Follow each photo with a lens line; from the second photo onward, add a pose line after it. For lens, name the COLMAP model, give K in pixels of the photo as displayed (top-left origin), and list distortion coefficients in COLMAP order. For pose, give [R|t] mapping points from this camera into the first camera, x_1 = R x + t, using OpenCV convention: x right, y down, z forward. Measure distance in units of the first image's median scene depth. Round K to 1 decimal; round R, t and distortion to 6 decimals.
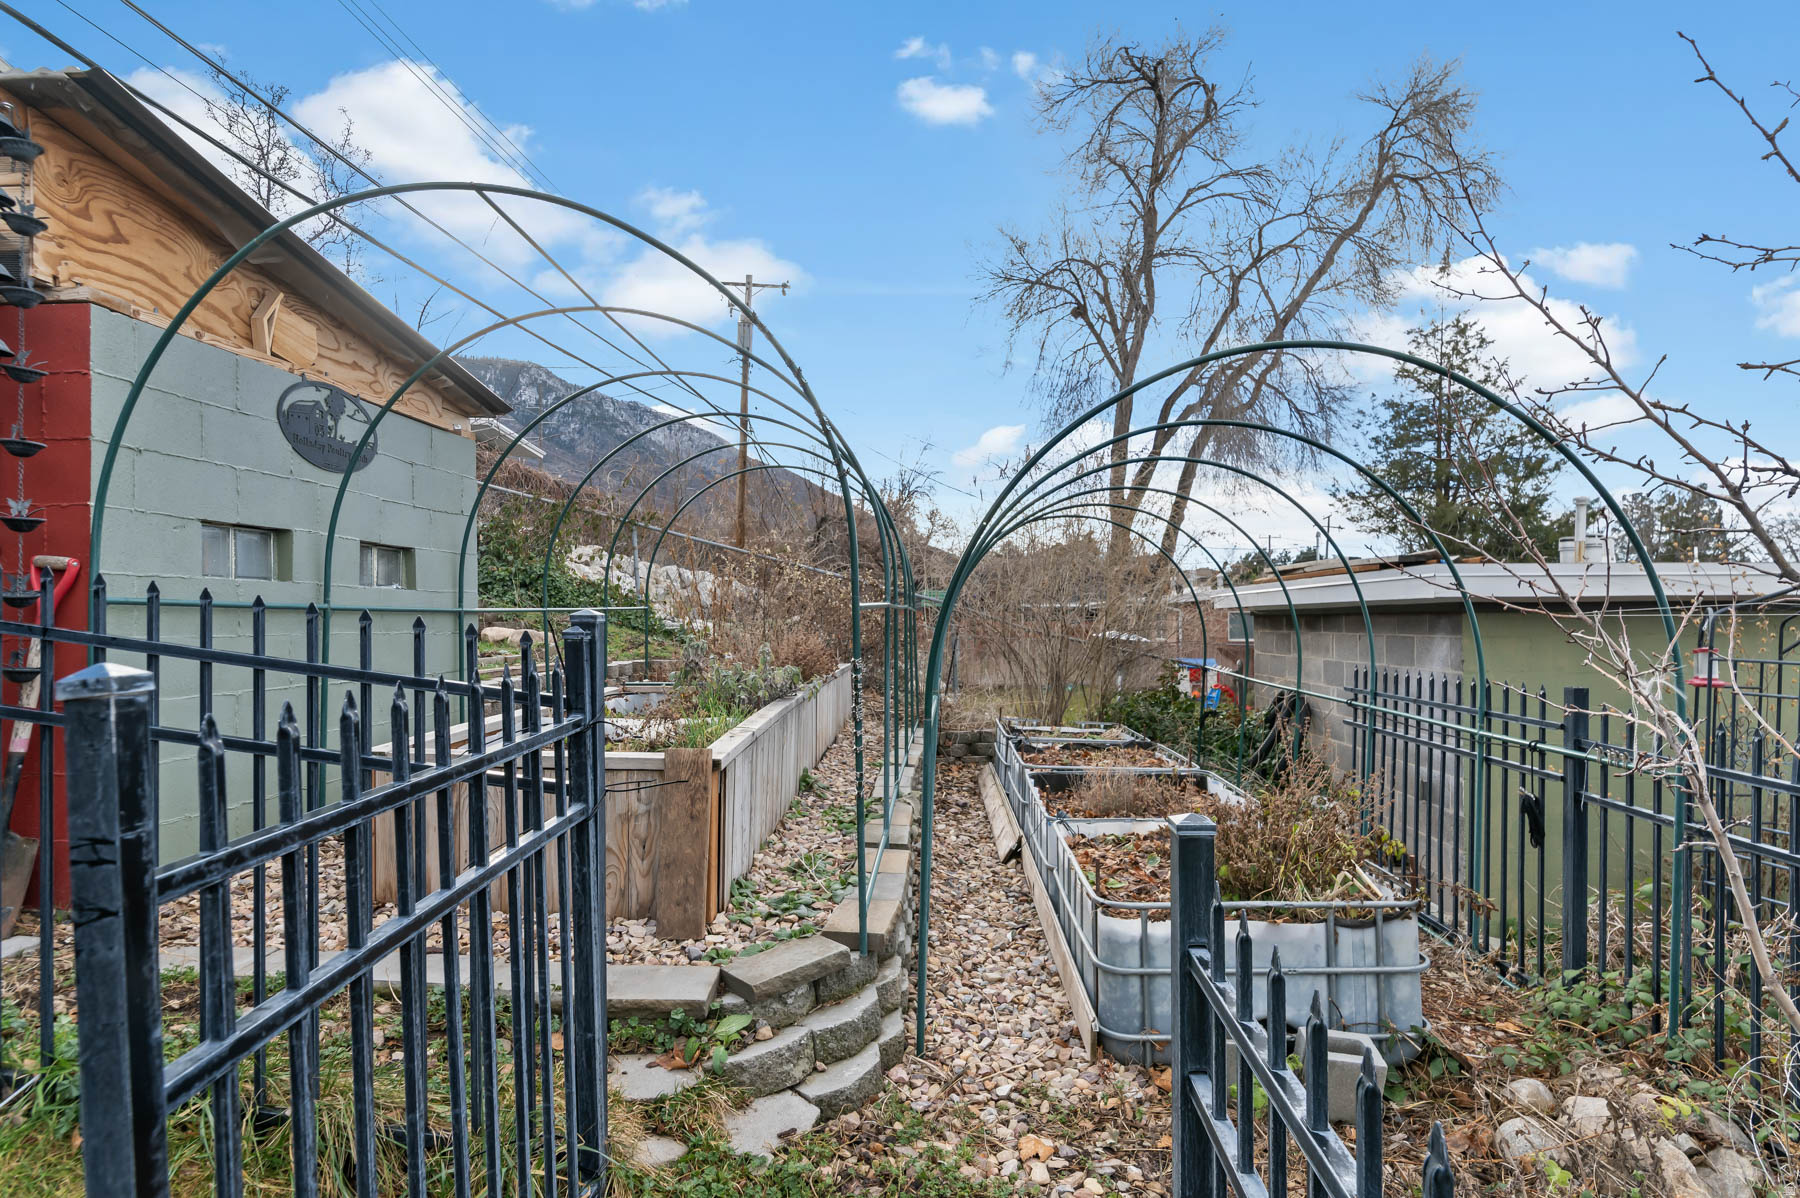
lens RADIAL K [[954.9, 0, 901.2], [0, 954.9, 608.2], [0, 0, 1]] dist [-0.006475, 0.002364]
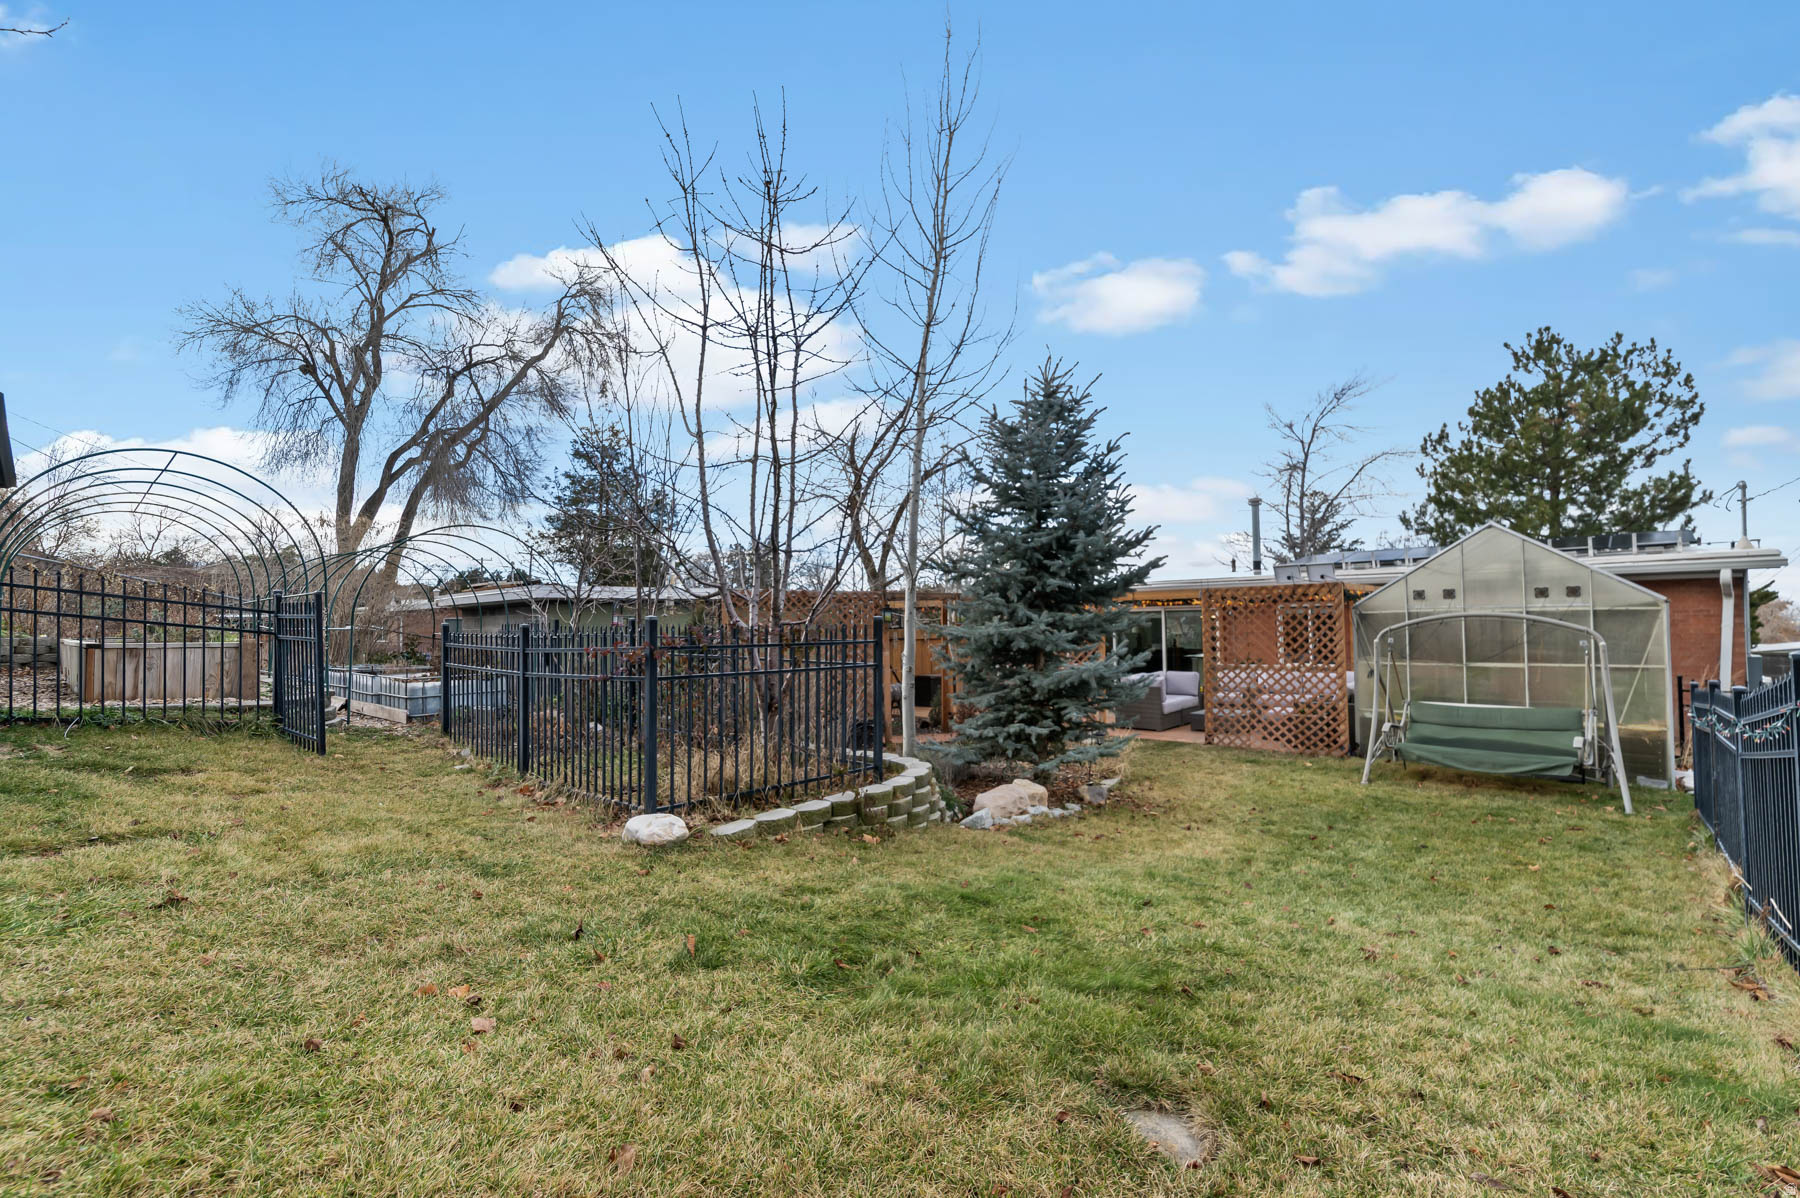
lens RADIAL K [[790.3, 0, 930.4], [0, 790.3, 598.1], [0, 0, 1]] dist [0.000169, 0.000161]
pose [[0.634691, 0.011181, 0.772685, -0.081271], [0.011927, 0.999634, -0.024262, 0.011585], [-0.772674, 0.024615, 0.634325, -0.229614]]
